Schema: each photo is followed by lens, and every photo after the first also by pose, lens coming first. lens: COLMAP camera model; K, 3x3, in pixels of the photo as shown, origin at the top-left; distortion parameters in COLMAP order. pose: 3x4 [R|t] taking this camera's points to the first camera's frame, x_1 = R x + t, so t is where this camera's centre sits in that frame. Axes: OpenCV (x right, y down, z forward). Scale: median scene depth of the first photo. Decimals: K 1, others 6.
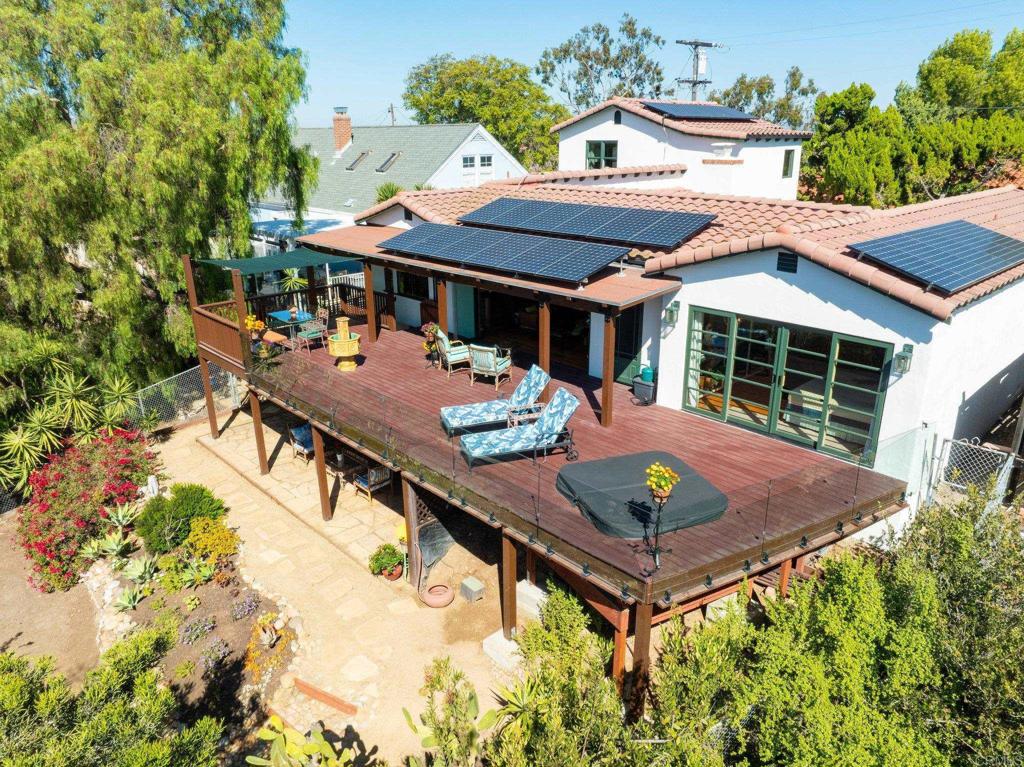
lens RADIAL K [[721.4, 0, 518.2], [0, 721.4, 384.8], [0, 0, 1]] dist [-0.063375, 0.037937]
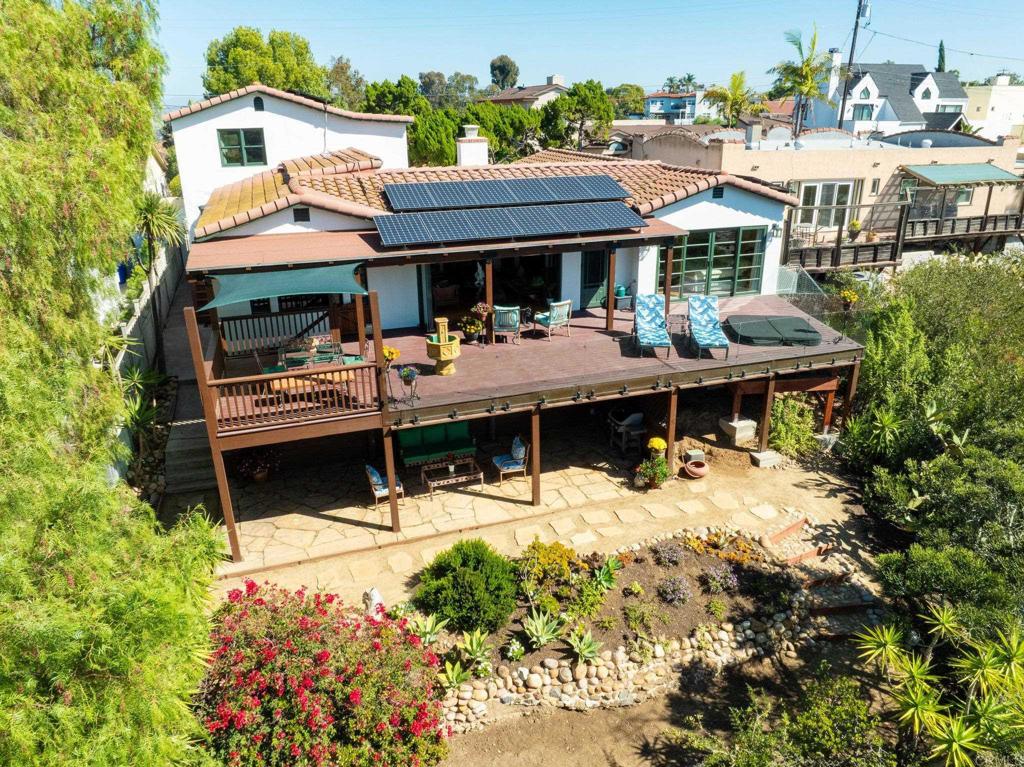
lens RADIAL K [[721.4, 0, 518.2], [0, 721.4, 384.8], [0, 0, 1]] dist [-0.063375, 0.037937]
pose [[0.407827, -0.323955, 0.853657, -1.246063], [0.307195, 0.929120, 0.205833, -0.210984], [-0.859831, 0.178295, 0.478437, 0.584140]]
